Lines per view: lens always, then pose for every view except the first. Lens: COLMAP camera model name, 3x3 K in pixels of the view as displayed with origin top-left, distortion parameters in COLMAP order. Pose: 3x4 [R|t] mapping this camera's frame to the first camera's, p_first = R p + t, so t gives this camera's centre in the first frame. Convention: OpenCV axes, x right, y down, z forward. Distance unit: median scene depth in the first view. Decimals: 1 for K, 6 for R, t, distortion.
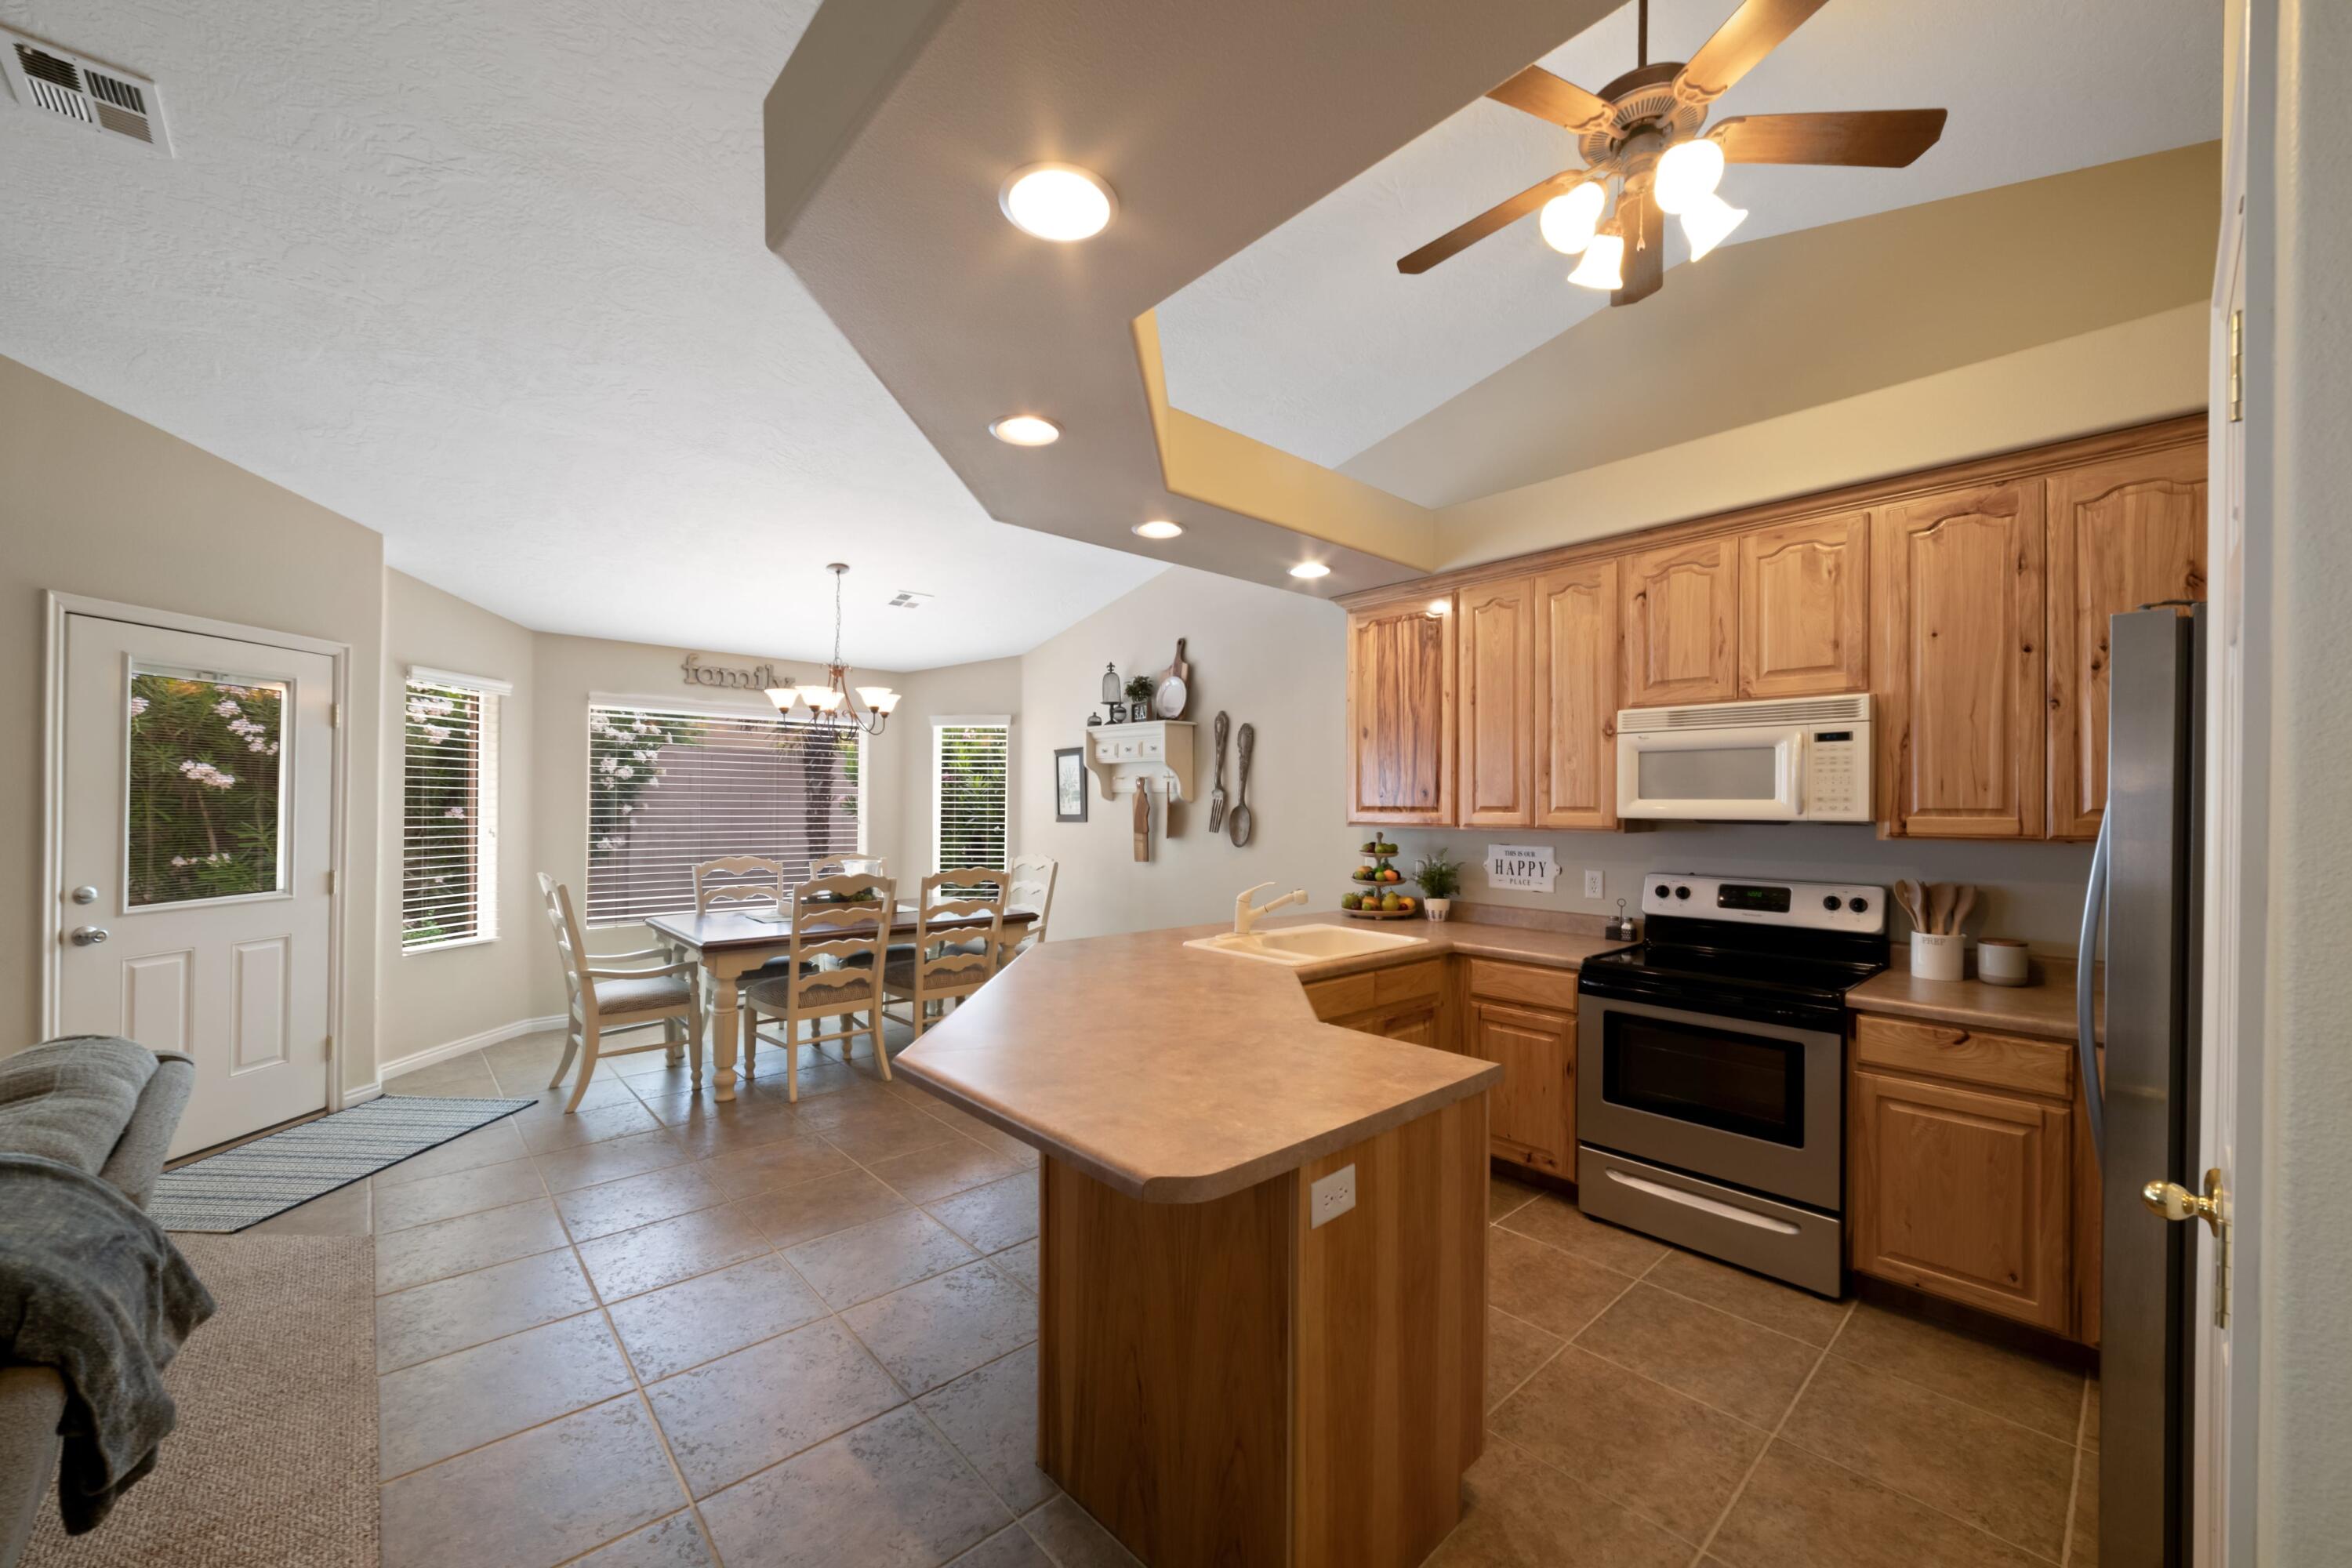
lens RADIAL K [[897.3, 0, 1187.6], [0, 897.3, 801.0], [0, 0, 1]] dist [-0.000147, 0.000053]
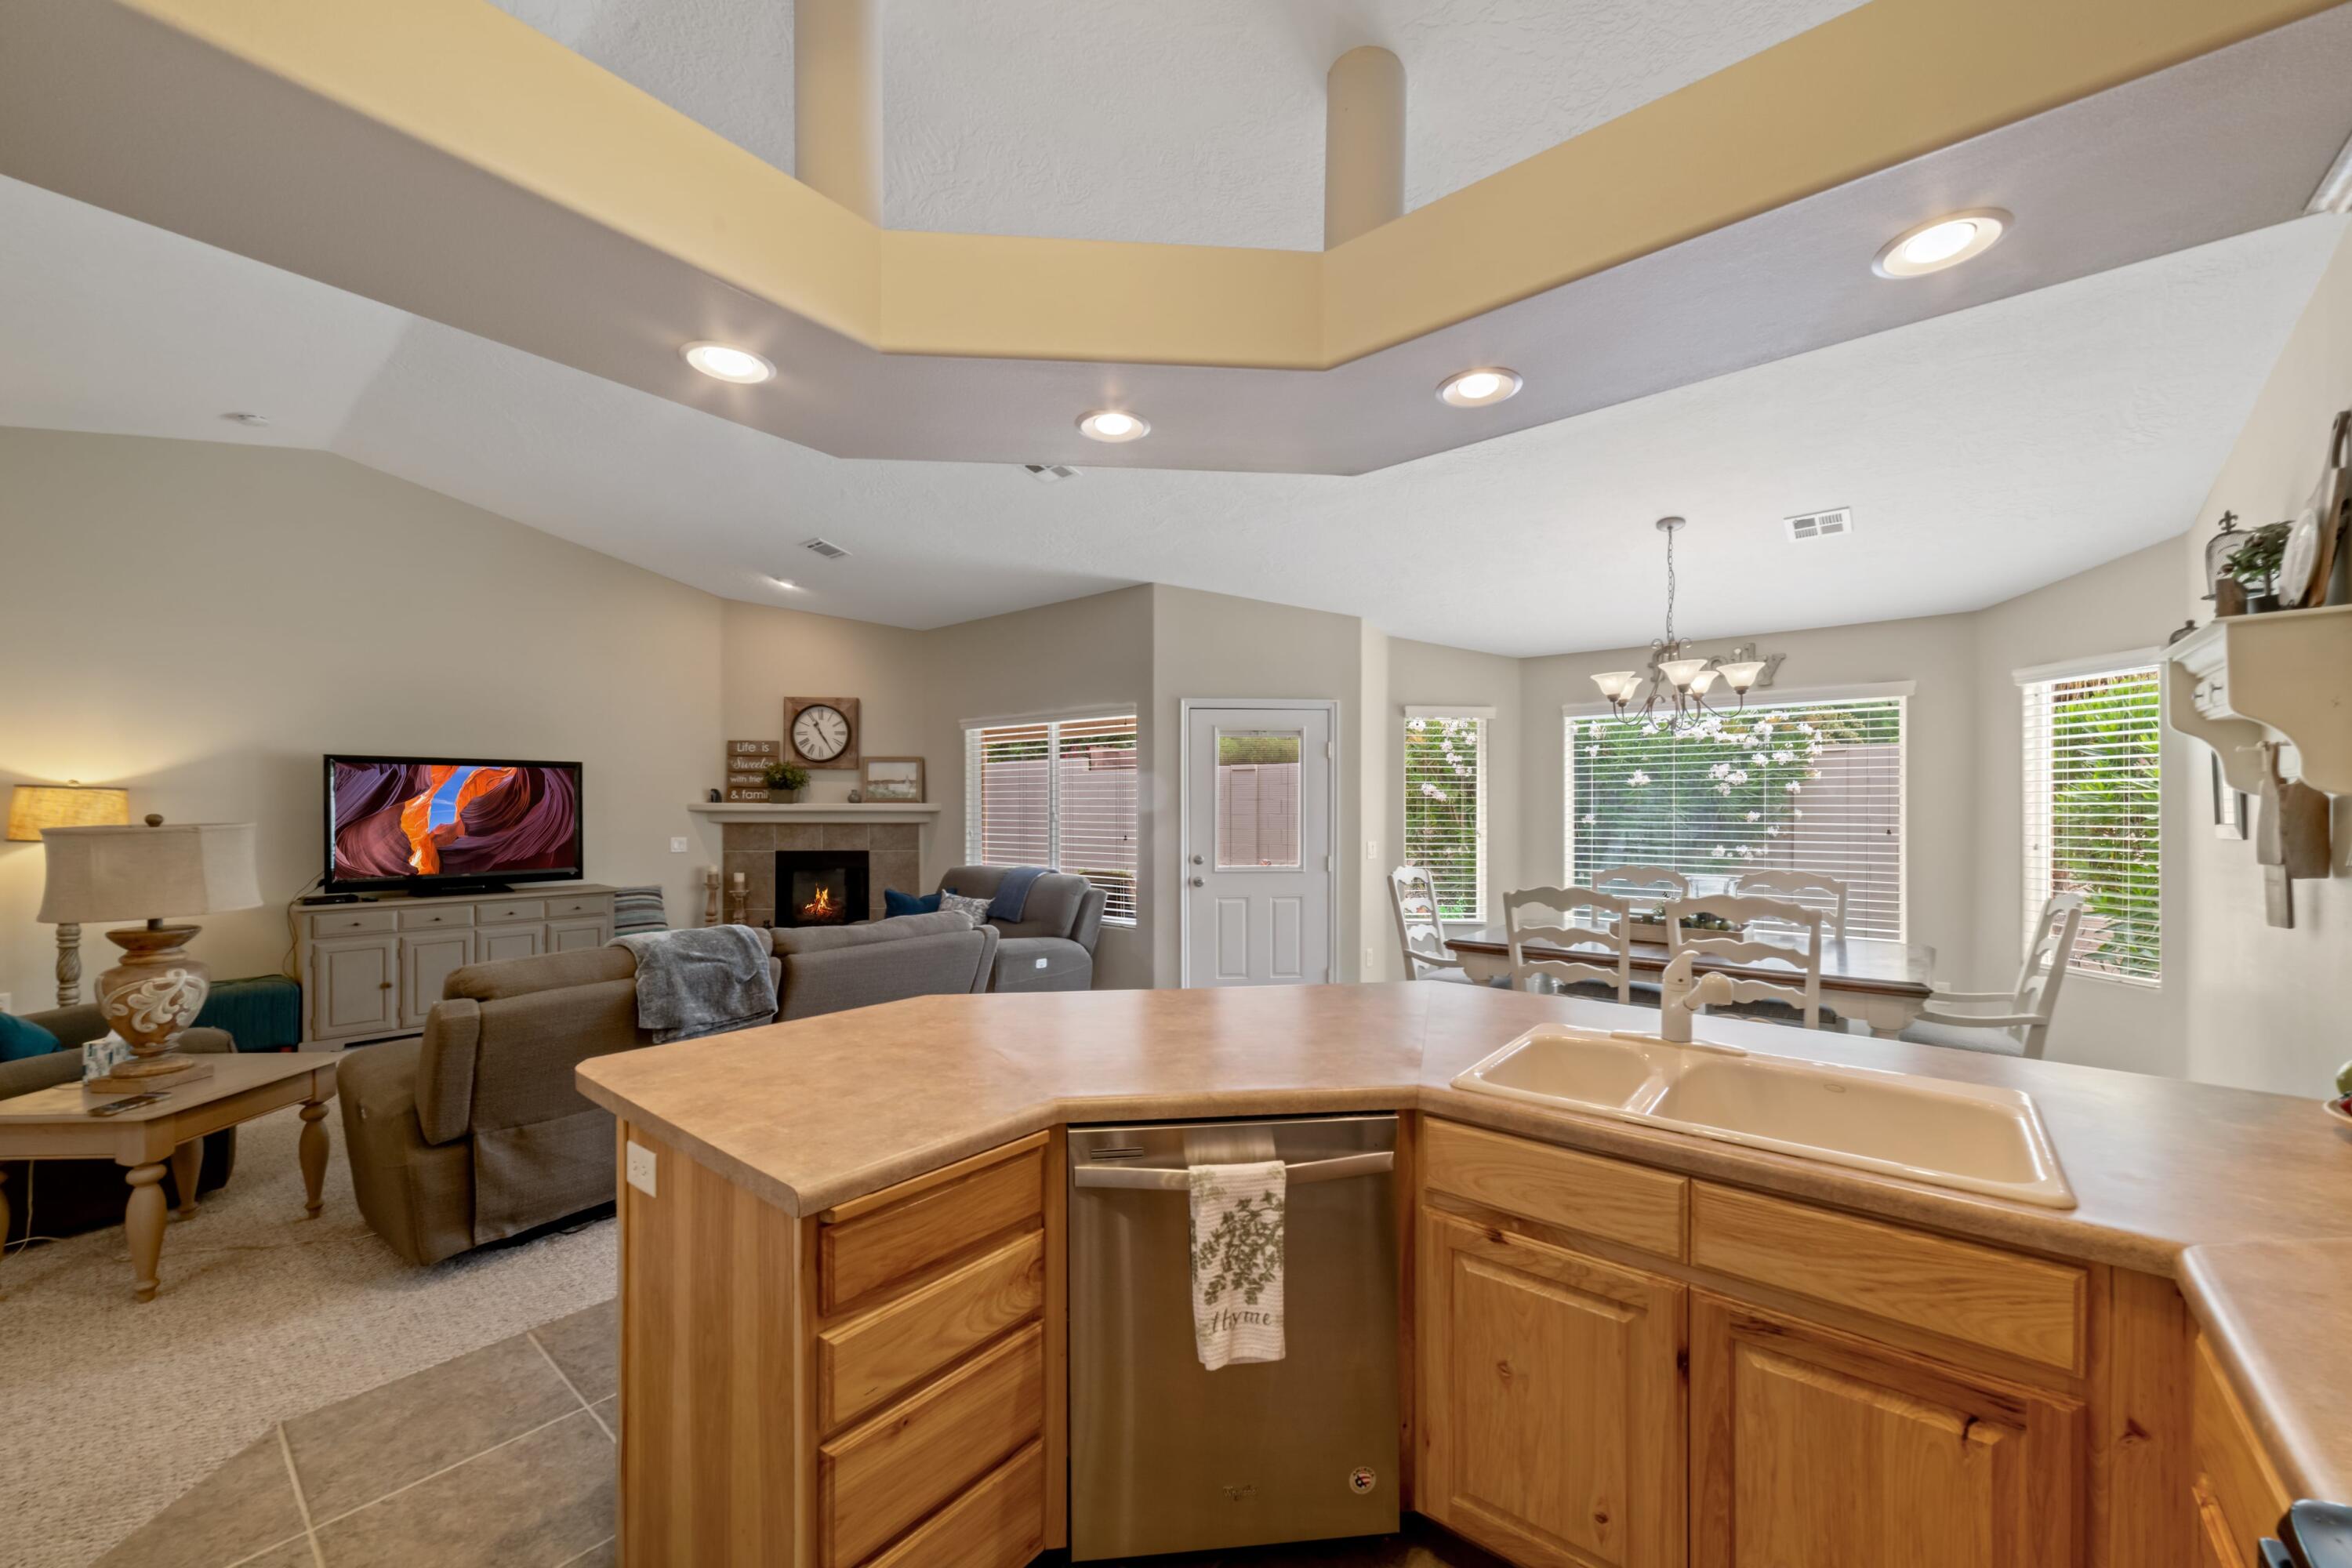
lens RADIAL K [[907.6, 0, 1176.2], [0, 907.6, 809.1], [0, 0, 1]] dist [-0.002336, 0.003428]
pose [[0.129367, -0.007693, -0.991567, 0.376766], [0.004773, 0.999963, -0.007136, 0.008405], [0.991585, -0.003810, 0.129399, 0.429935]]
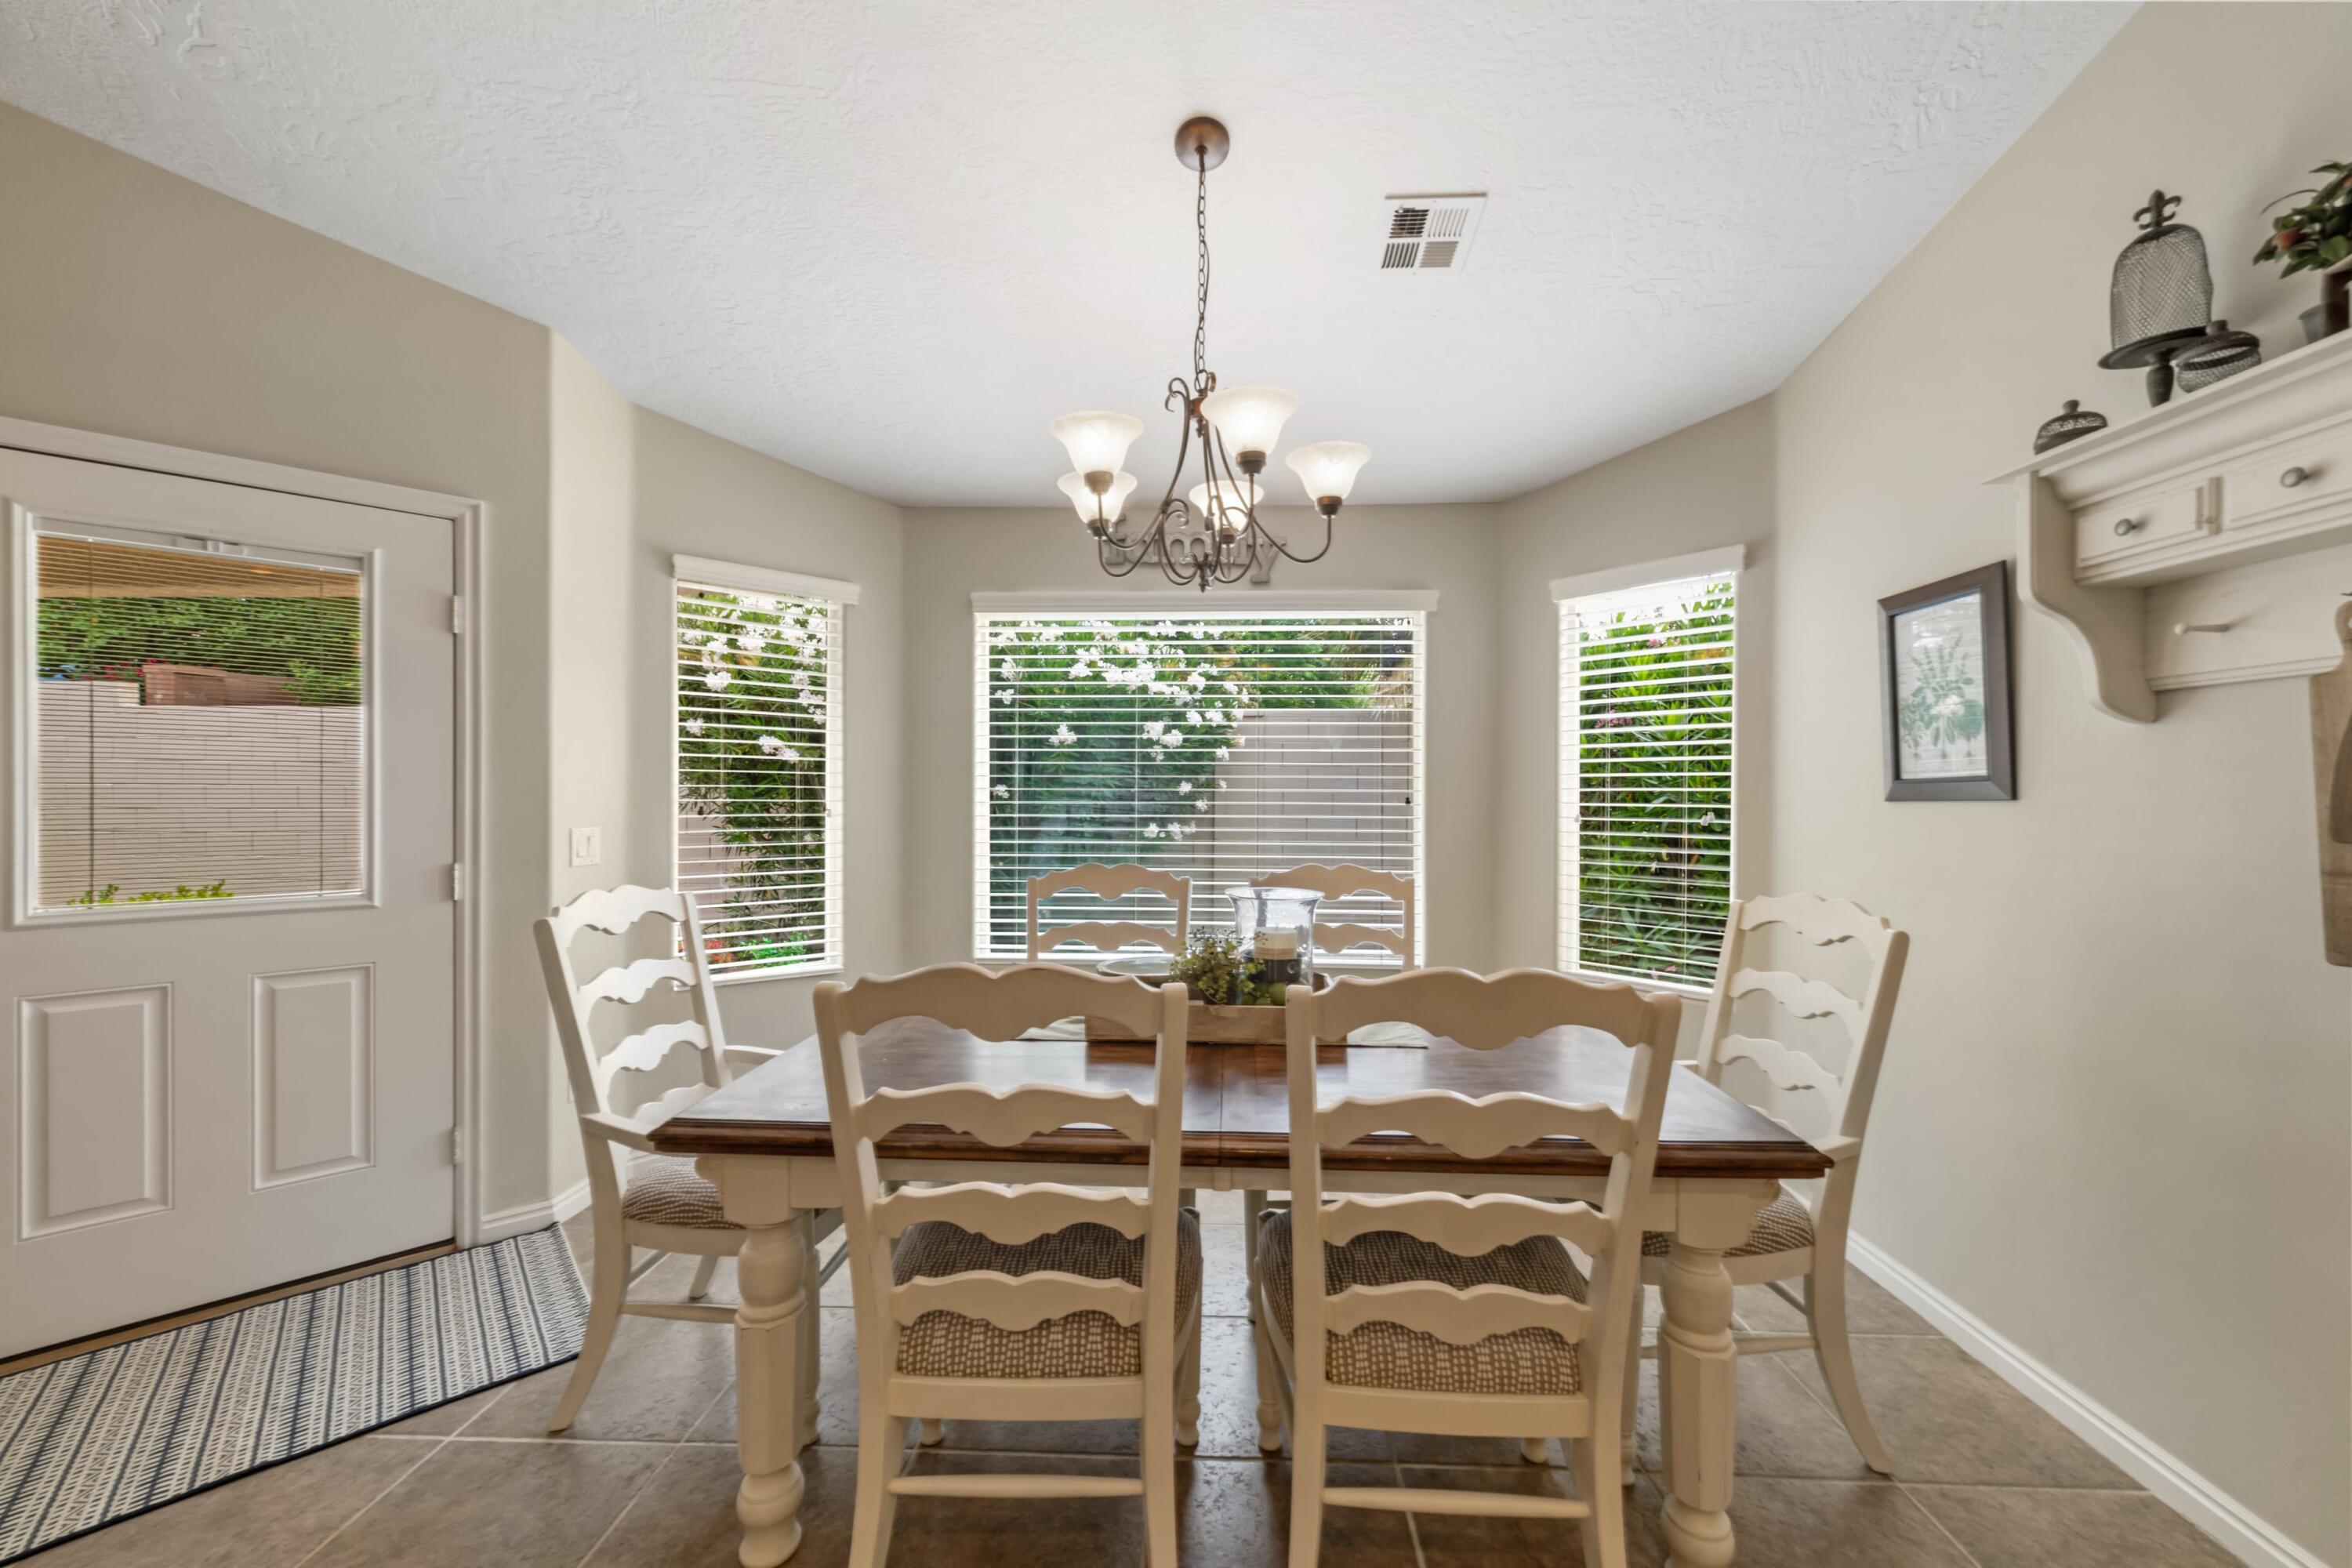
lens RADIAL K [[897.3, 0, 1187.6], [0, 897.3, 801.0], [0, 0, 1]] dist [-0.000147, 0.000053]
pose [[0.707237, 0.001703, -0.706974, -0.115852], [0.003976, 0.999972, 0.006387, 0.024554], [0.706965, -0.007328, 0.707210, 0.705159]]
